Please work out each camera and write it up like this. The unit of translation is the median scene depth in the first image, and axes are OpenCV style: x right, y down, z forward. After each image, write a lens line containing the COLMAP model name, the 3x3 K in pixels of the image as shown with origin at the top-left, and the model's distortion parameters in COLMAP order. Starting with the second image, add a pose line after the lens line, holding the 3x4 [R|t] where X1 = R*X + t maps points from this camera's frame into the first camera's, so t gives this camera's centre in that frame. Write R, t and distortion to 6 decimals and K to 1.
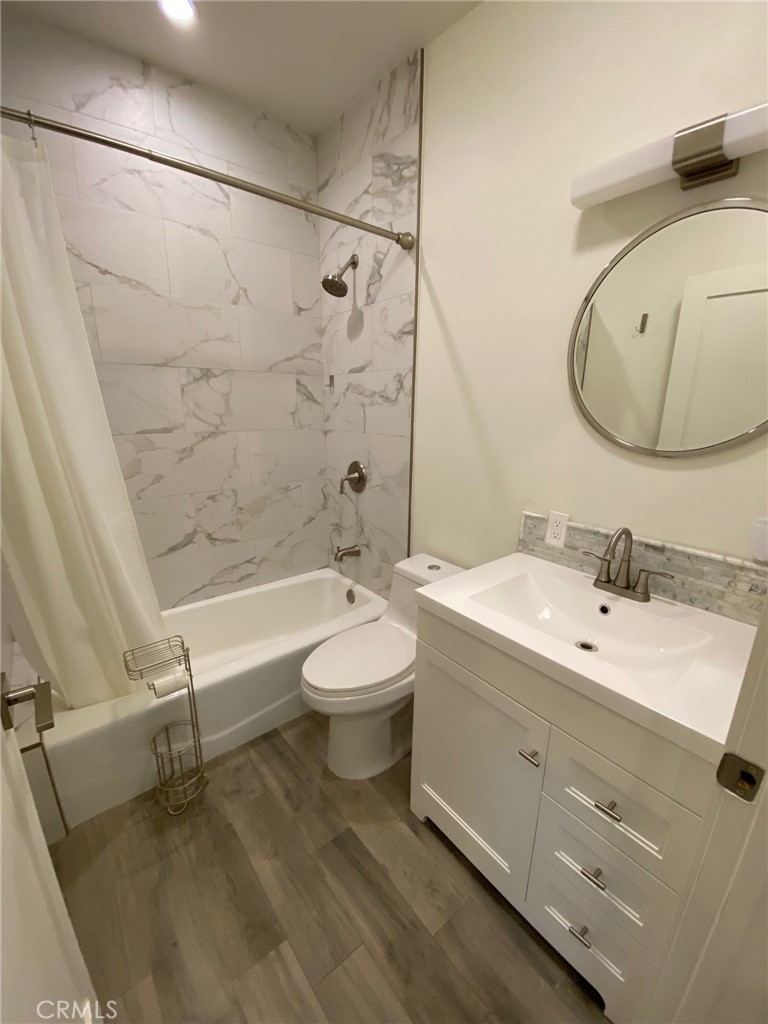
lens RADIAL K [[418.7, 0, 383.4], [0, 418.7, 513.2], [0, 0, 1]] dist [-0.004966, -0.000318]
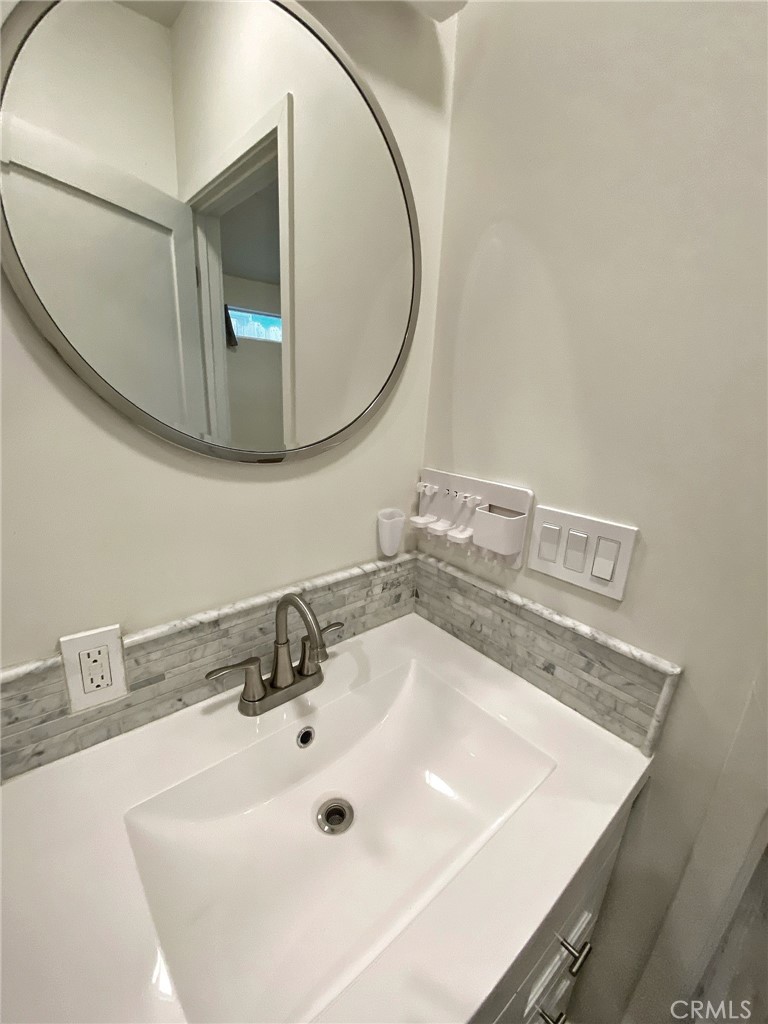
lens RADIAL K [[418.7, 0, 382.5], [0, 418.7, 514.9], [0, 0, 1]] dist [-0.004966, -0.000318]
pose [[-0.011228, -0.309049, 0.950980, 0.080981], [0.219159, 0.927156, 0.303894, -0.207043], [-0.975625, 0.211828, 0.057321, 0.826108]]
